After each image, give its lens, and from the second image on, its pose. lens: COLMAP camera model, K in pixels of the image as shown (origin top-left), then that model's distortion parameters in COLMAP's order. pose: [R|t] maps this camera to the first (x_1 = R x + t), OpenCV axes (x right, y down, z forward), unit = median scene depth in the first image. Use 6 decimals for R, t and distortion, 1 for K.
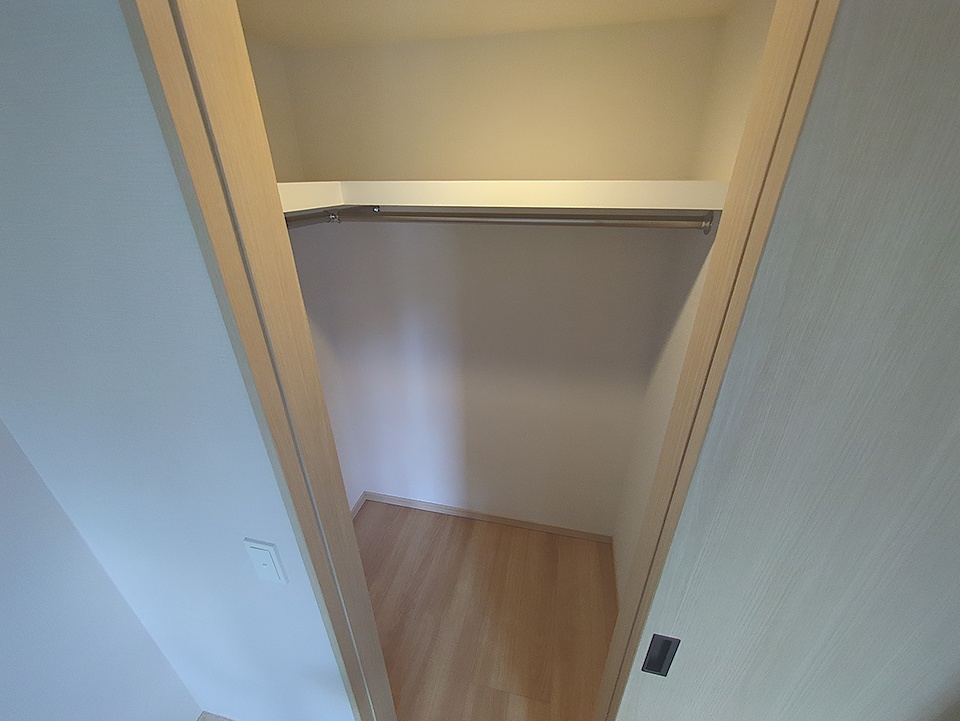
lens RADIAL K [[379.5, 0, 481.1], [0, 379.5, 361.3], [0, 0, 1]] dist [0.000538, 0.000633]
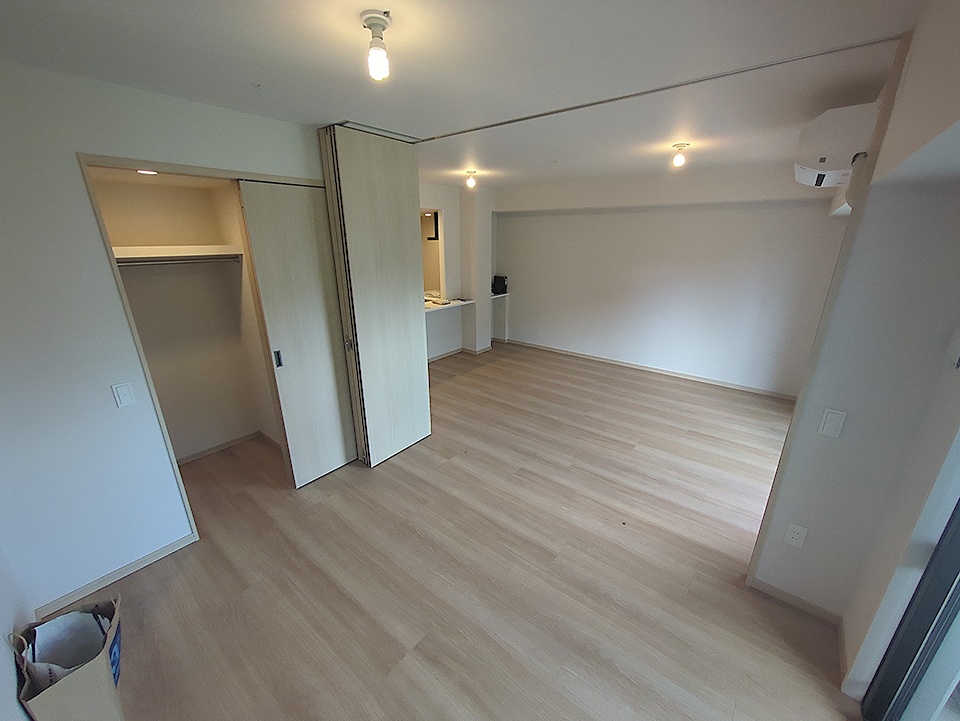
lens RADIAL K [[379.5, 0, 484.6], [0, 379.5, 358.8], [0, 0, 1]] dist [0.000538, 0.000633]
pose [[0.436019, -0.278031, 0.855913, -1.294324], [0.391966, 0.914800, 0.097485, 0.799666], [-0.810093, 0.292984, 0.507849, -1.802487]]
